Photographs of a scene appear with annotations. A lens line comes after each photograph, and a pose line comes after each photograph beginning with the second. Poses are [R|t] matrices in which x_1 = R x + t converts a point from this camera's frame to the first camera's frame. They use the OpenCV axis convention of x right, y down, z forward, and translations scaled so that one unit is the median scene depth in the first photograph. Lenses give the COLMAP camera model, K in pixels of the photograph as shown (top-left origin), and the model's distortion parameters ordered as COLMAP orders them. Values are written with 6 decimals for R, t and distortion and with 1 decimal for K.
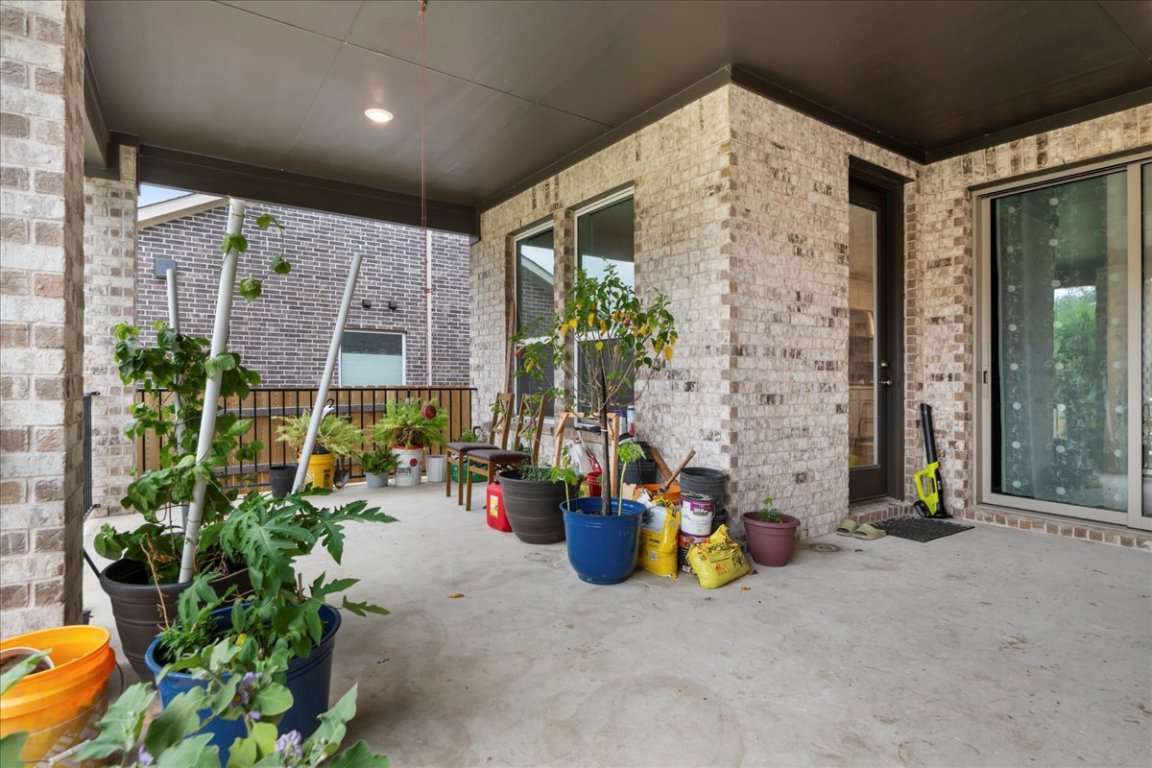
lens RADIAL K [[580.1, 0, 576.9], [0, 580.1, 377.6], [0, 0, 1]] dist [-0.000961, -0.000479]
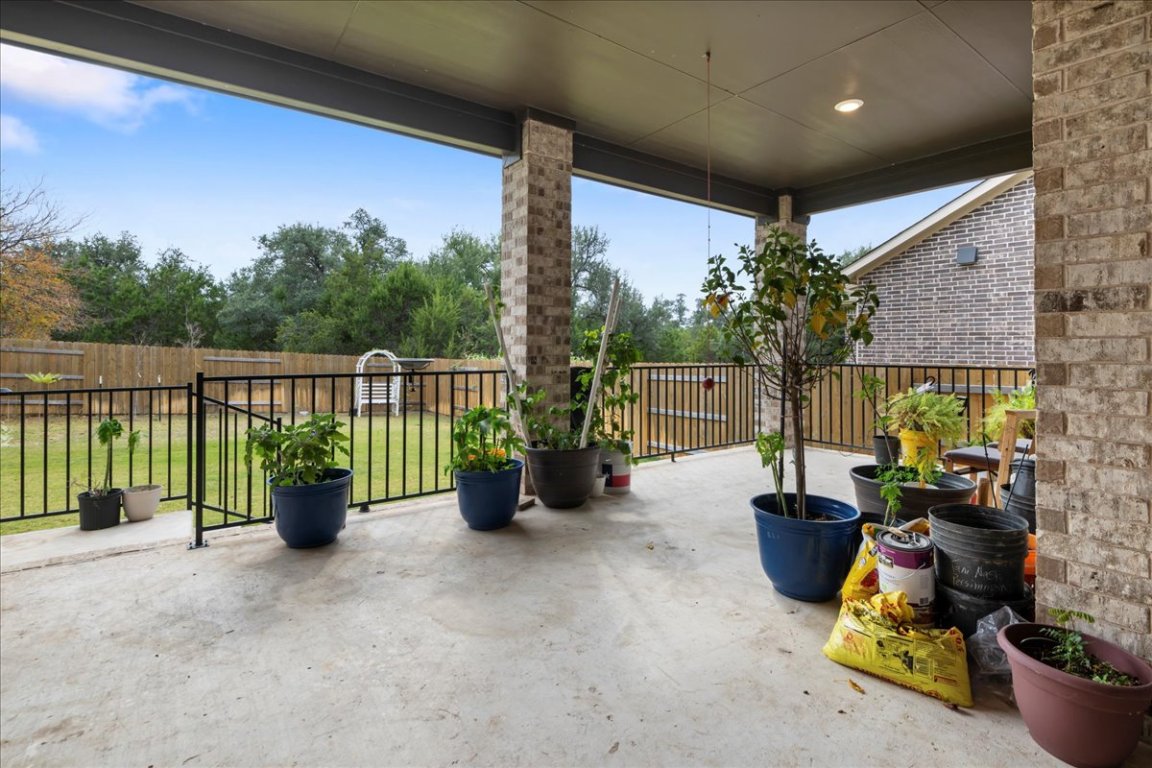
lens RADIAL K [[544.4, 0, 580.0], [0, 544.4, 346.1], [0, 0, 1]] dist [-0.005202, -0.000684]
pose [[0.045034, -0.016736, -0.998845, 0.287597], [0.001734, 0.999859, -0.016675, -0.000357], [0.998984, -0.000981, 0.045057, 0.219813]]
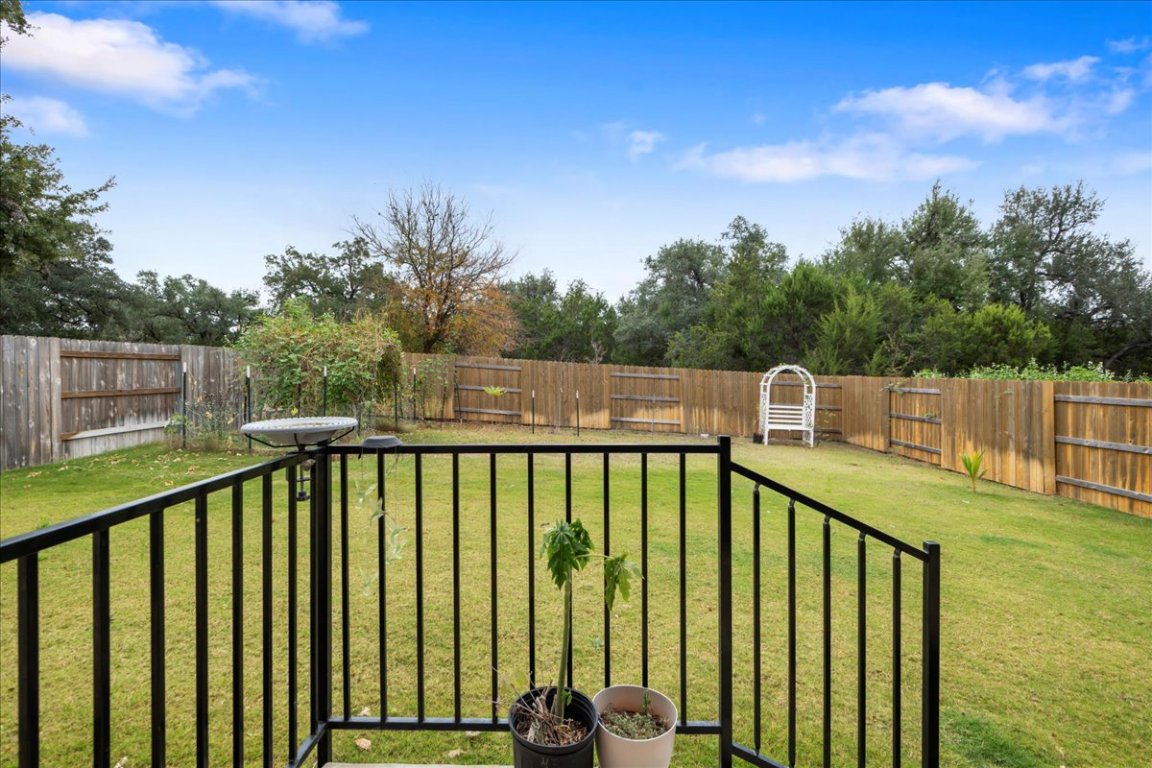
lens RADIAL K [[580.1, 0, 576.9], [0, 580.1, 377.6], [0, 0, 1]] dist [-0.000961, -0.000479]
pose [[-0.565326, 0.007640, -0.824832, 0.164603], [-0.000742, 0.999952, 0.009770, 0.000133], [0.824867, 0.006135, -0.565293, 0.117388]]
